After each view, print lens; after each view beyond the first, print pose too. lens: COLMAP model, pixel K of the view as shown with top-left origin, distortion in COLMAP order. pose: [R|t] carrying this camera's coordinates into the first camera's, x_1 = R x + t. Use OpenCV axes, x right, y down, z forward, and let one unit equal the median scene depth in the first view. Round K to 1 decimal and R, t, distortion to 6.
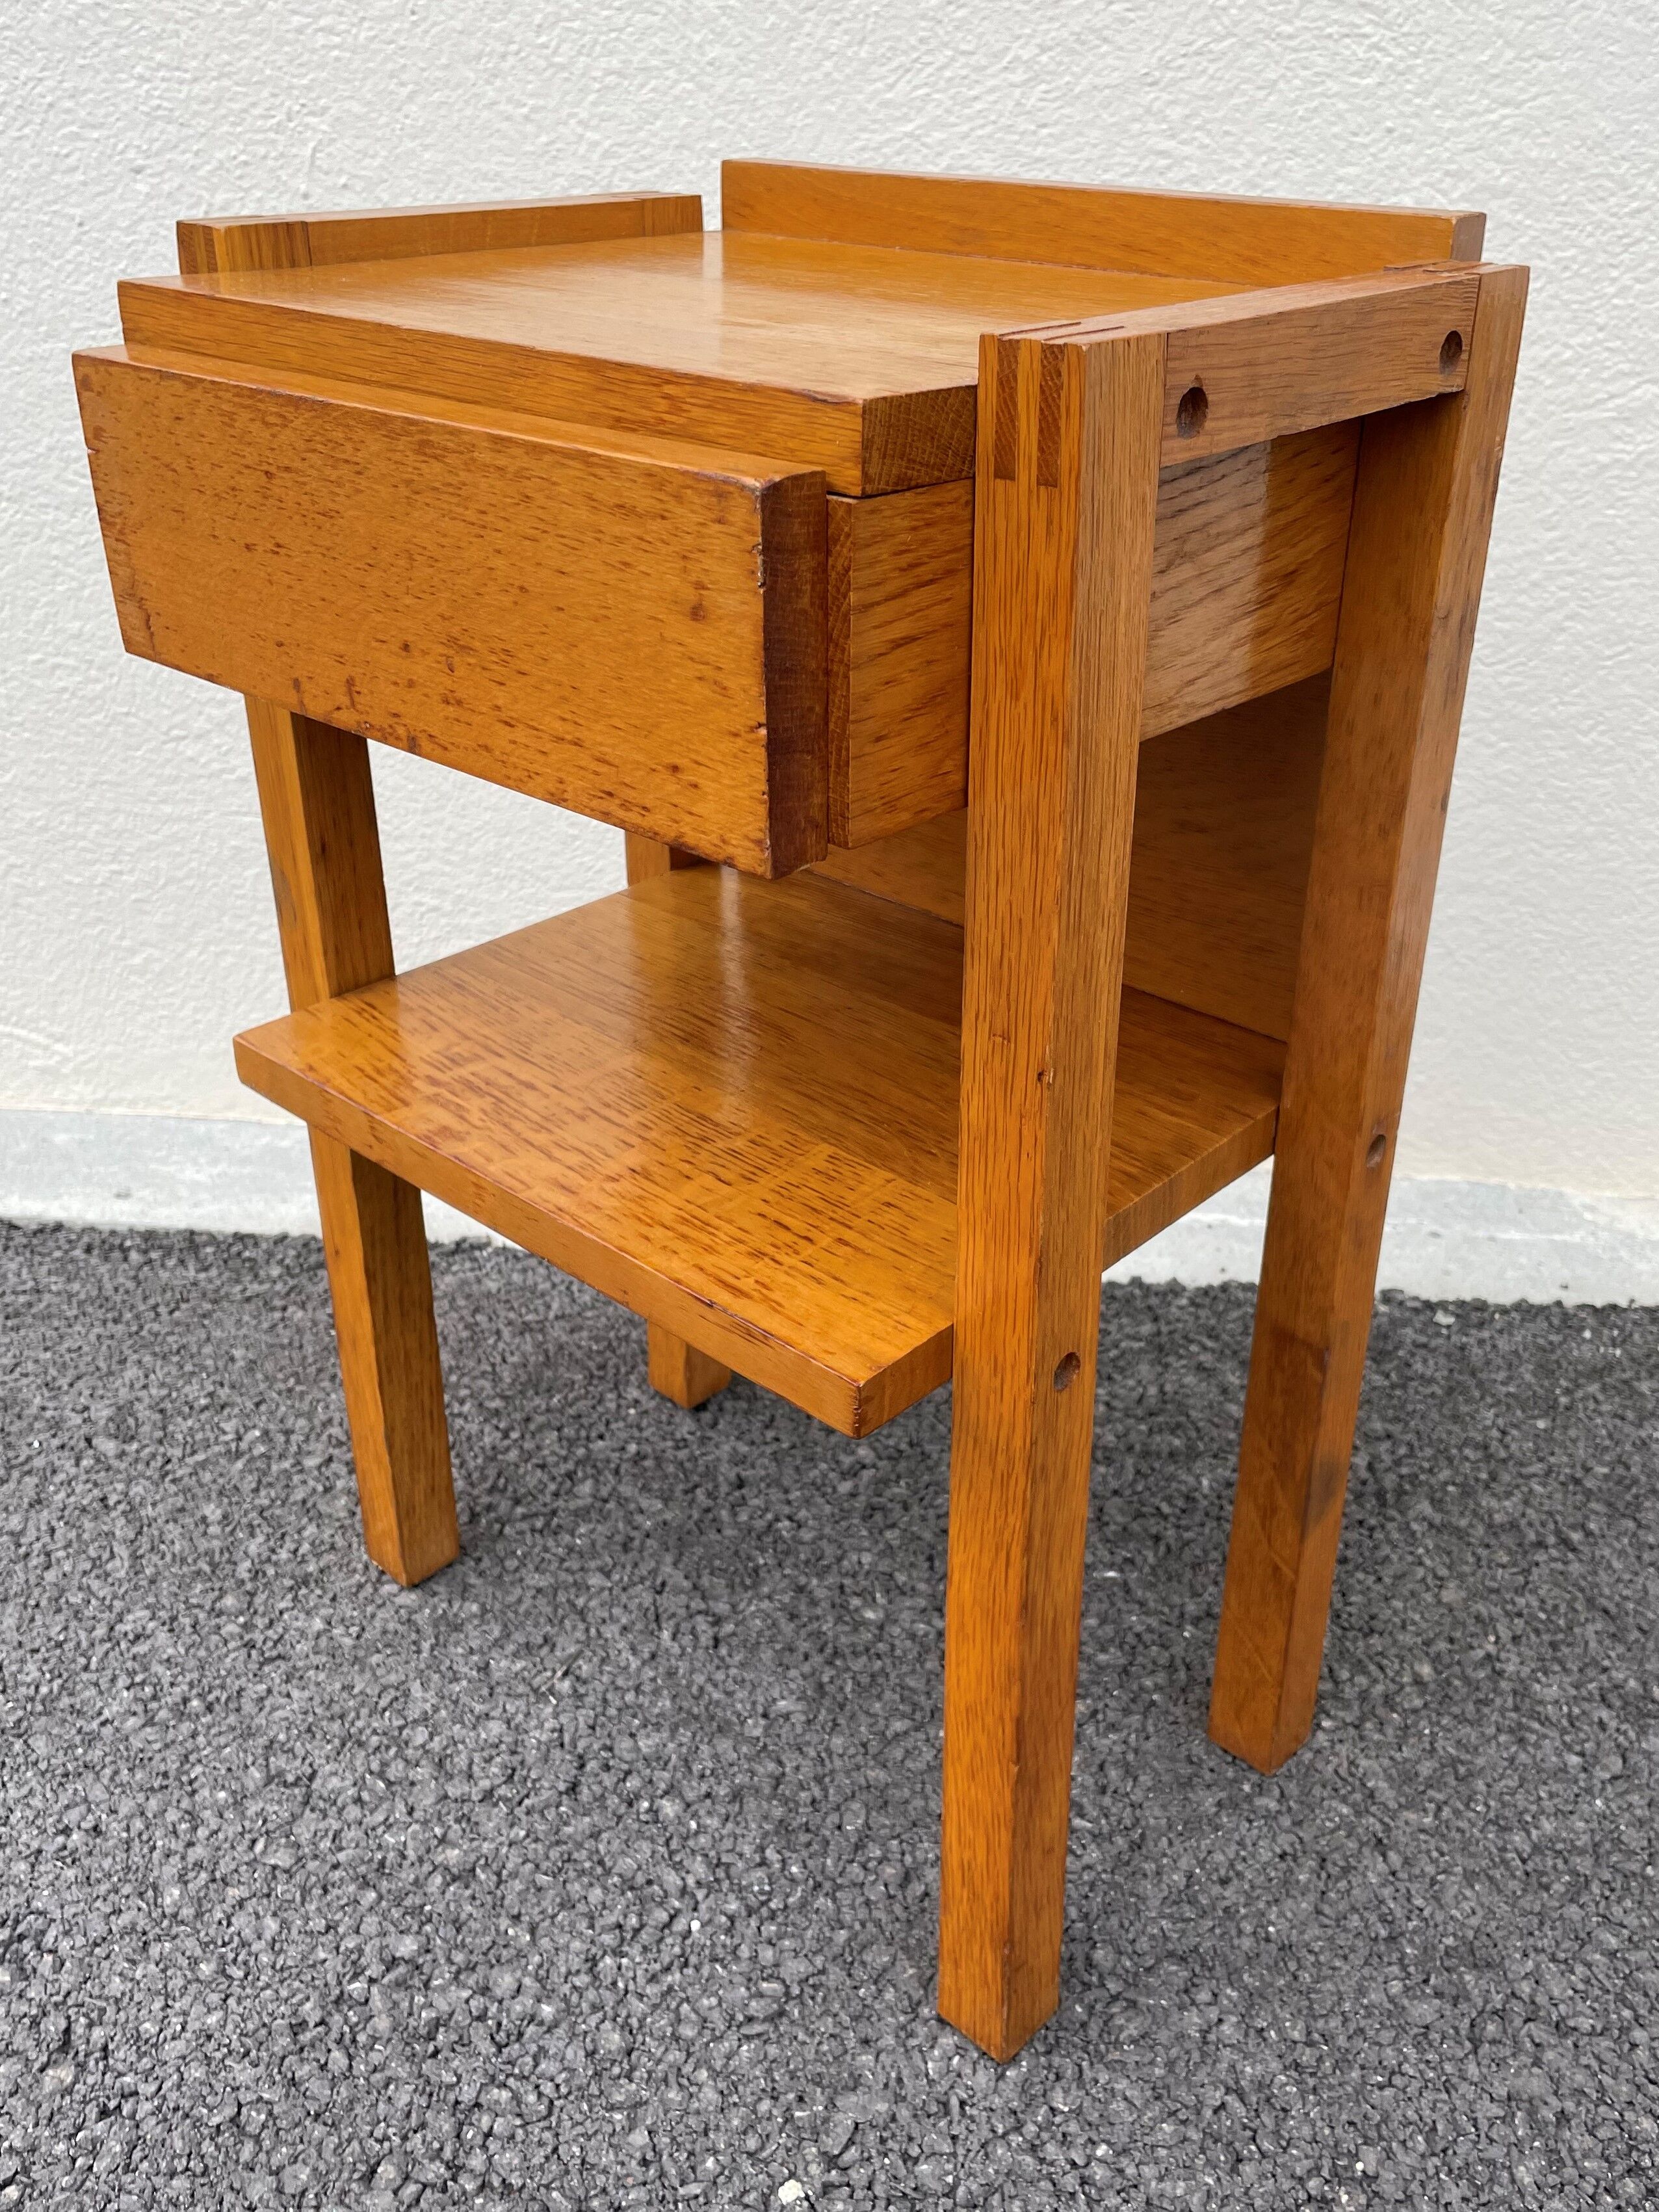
lens RADIAL K [[2005.0, 0, 859.9], [0, 2005.0, 1060.0], [0, 0, 1]] dist [0.072181, -0.100707]
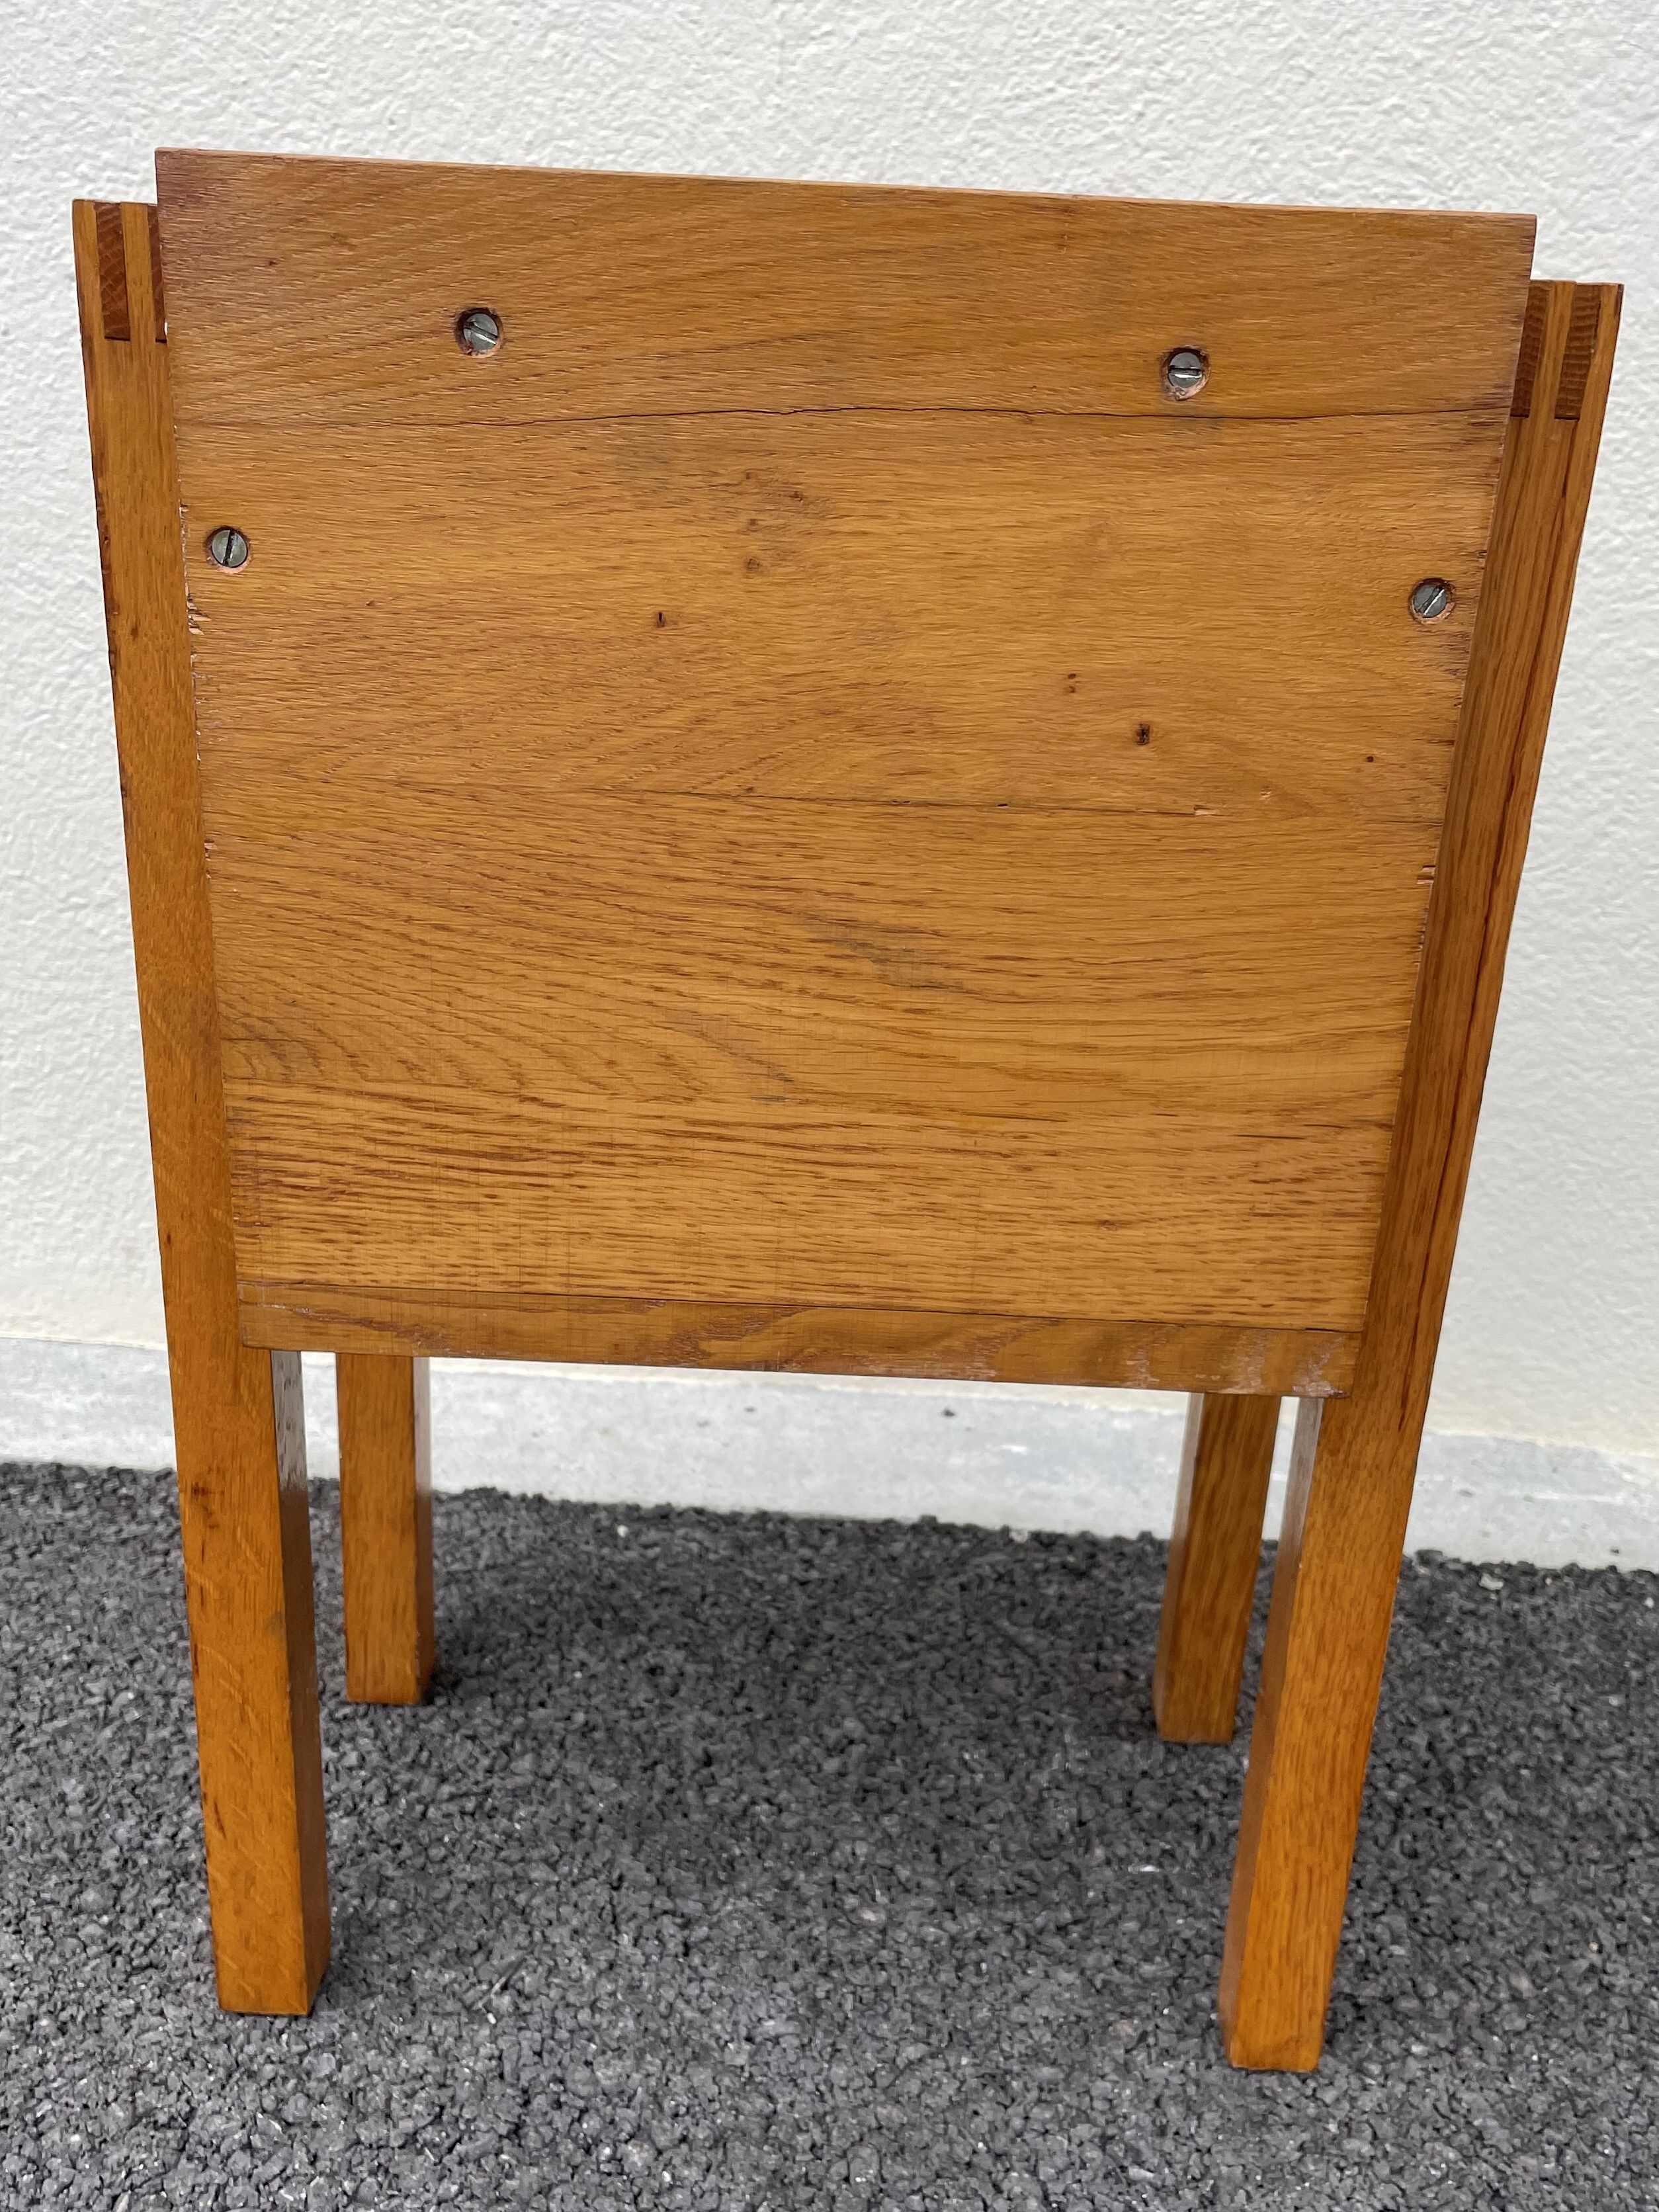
lens RADIAL K [[2044.1, 0, 876.2], [0, 2044.1, 1160.2], [0, 0, 1]] dist [0.071620, -0.104594]
pose [[0.997634, 0.026984, 0.063237, -0.054768], [-0.020611, 0.994839, -0.099349, 0.046878], [-0.065591, 0.097810, 0.993041, 0.115734]]
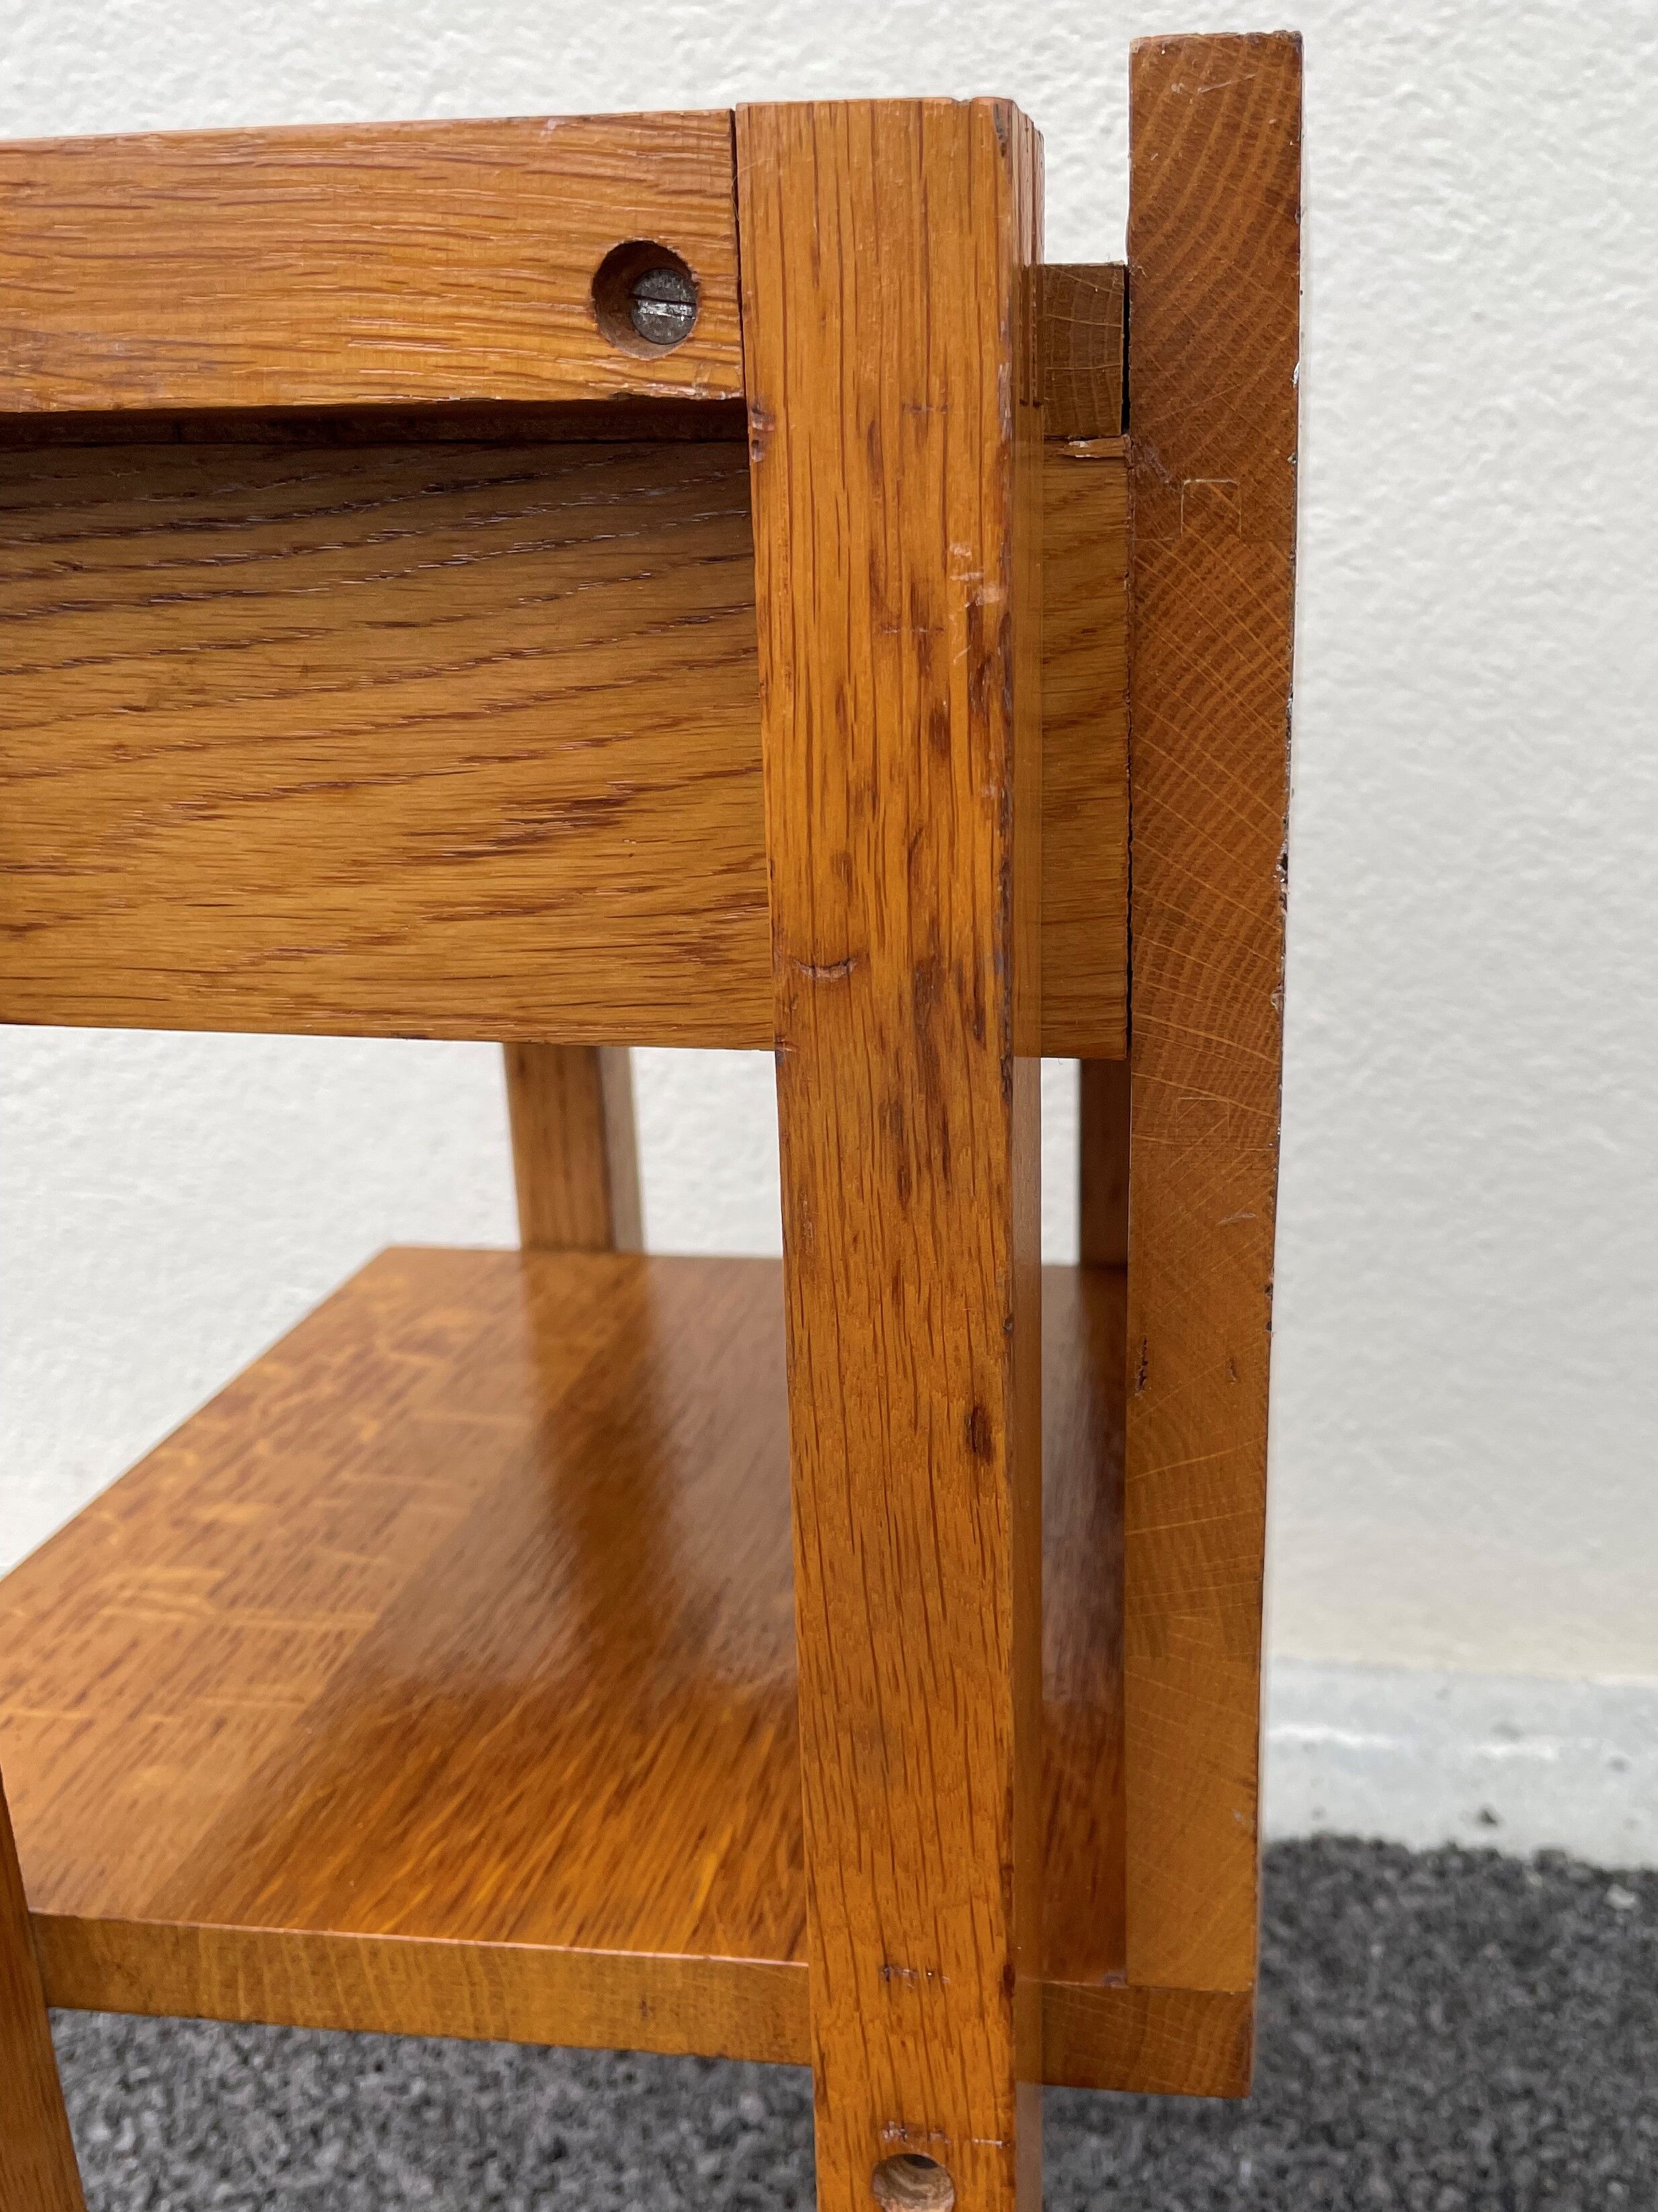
lens RADIAL K [[2095.2, 0, 1007.3], [0, 2095.2, 1139.9], [0, 0, 1]] dist [0.074784, -0.116075]
pose [[0.998649, 0.002676, -0.051890, 0.139290], [-0.010976, 0.987000, -0.160342, -0.014446], [0.050786, 0.160695, 0.985697, 0.269984]]
